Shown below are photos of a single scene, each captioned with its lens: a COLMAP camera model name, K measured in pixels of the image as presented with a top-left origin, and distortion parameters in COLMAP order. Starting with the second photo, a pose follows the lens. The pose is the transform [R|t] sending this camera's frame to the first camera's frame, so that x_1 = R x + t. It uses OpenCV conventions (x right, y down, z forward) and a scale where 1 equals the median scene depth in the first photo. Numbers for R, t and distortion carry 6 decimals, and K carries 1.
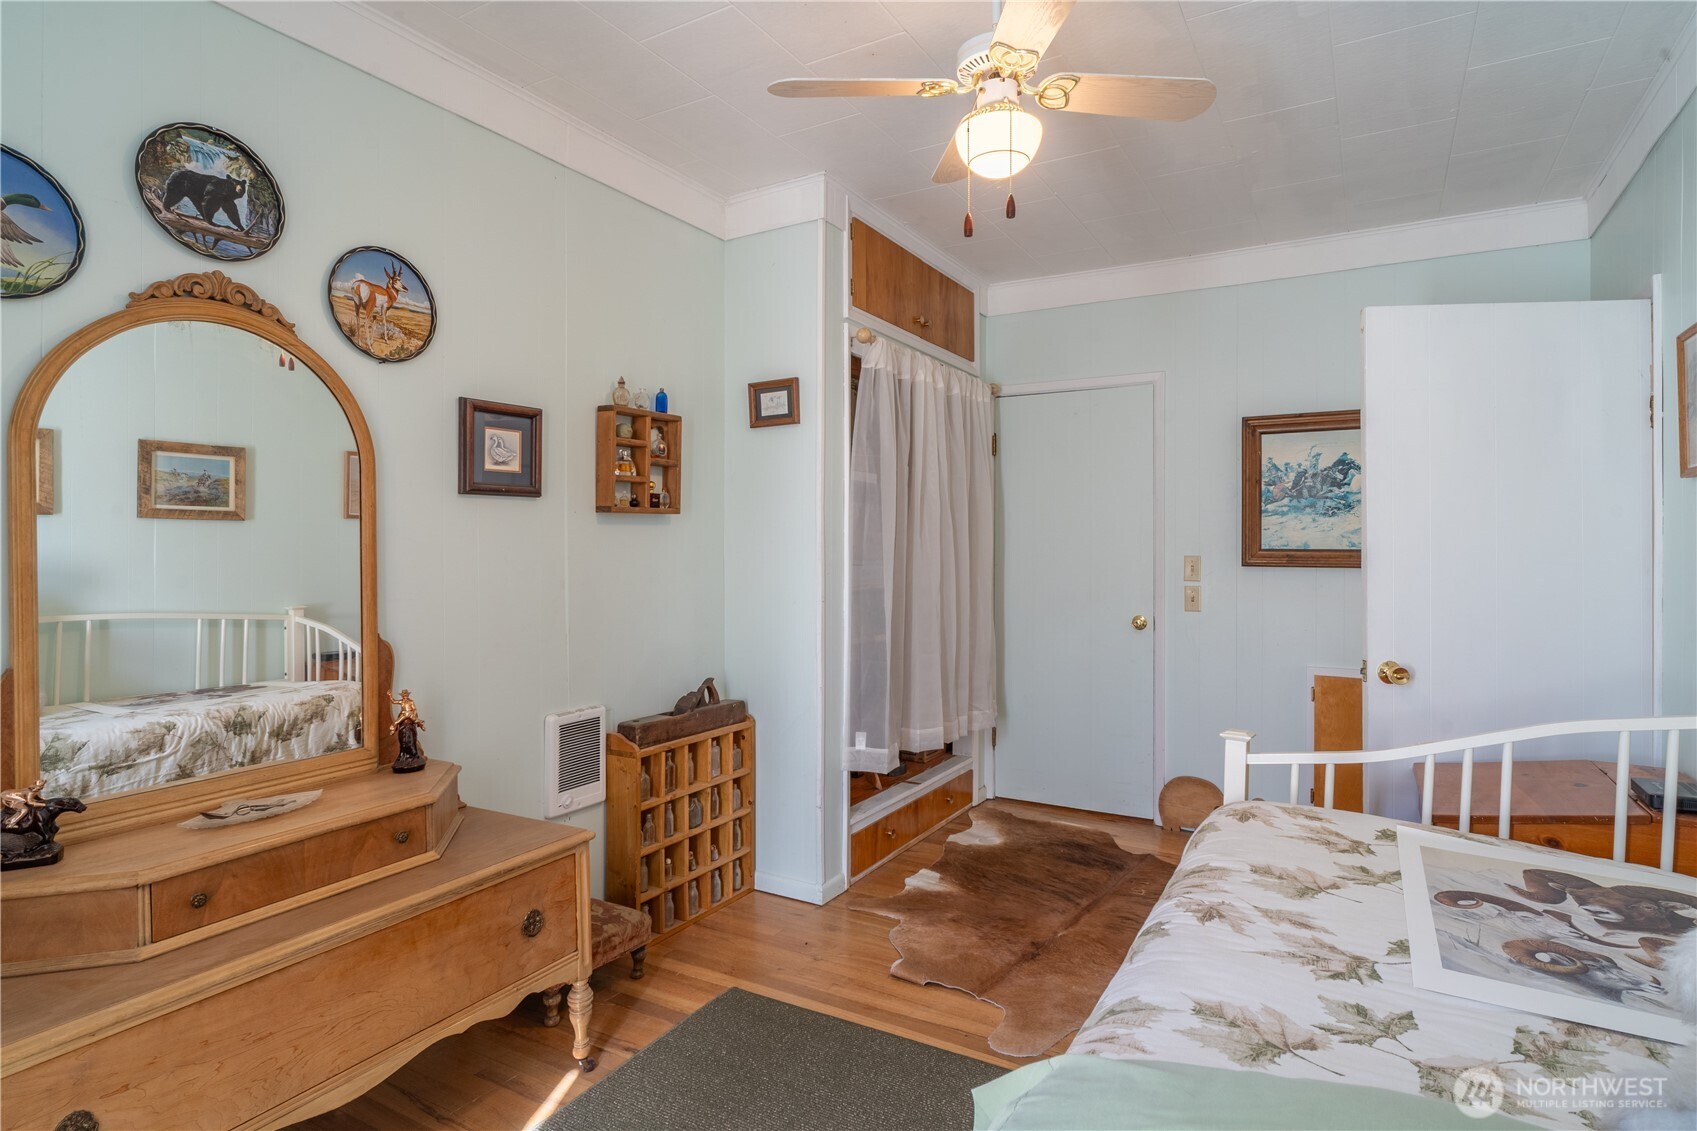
lens RADIAL K [[888.0, 0, 852.3], [0, 888.0, 559.9], [0, 0, 1]] dist [0.004195, 0.000654]
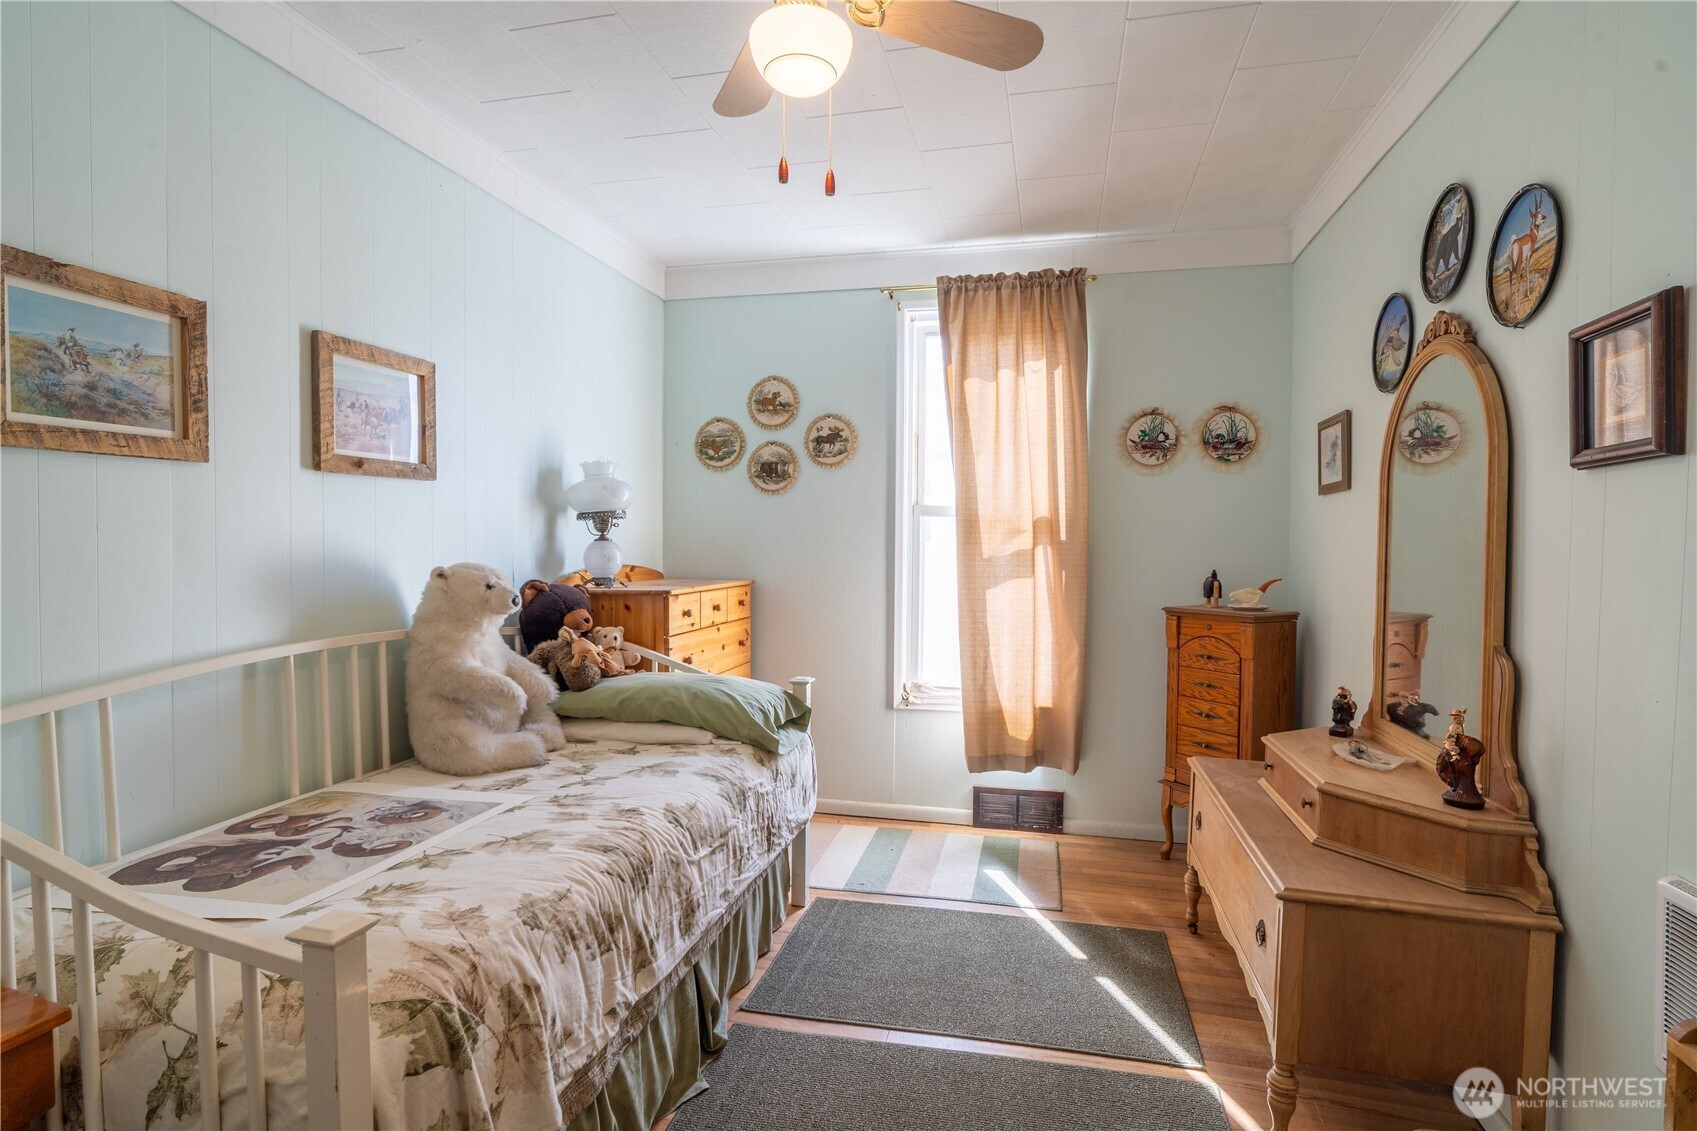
lens RADIAL K [[888.0, 0, 849.0], [0, 888.0, 568.5], [0, 0, 1]] dist [0.004195, 0.000654]
pose [[-0.955374, 0.001146, -0.295398, 0.468902], [-0.011441, 0.999099, 0.040879, -0.028951], [0.295179, 0.042434, -0.954499, 2.320122]]
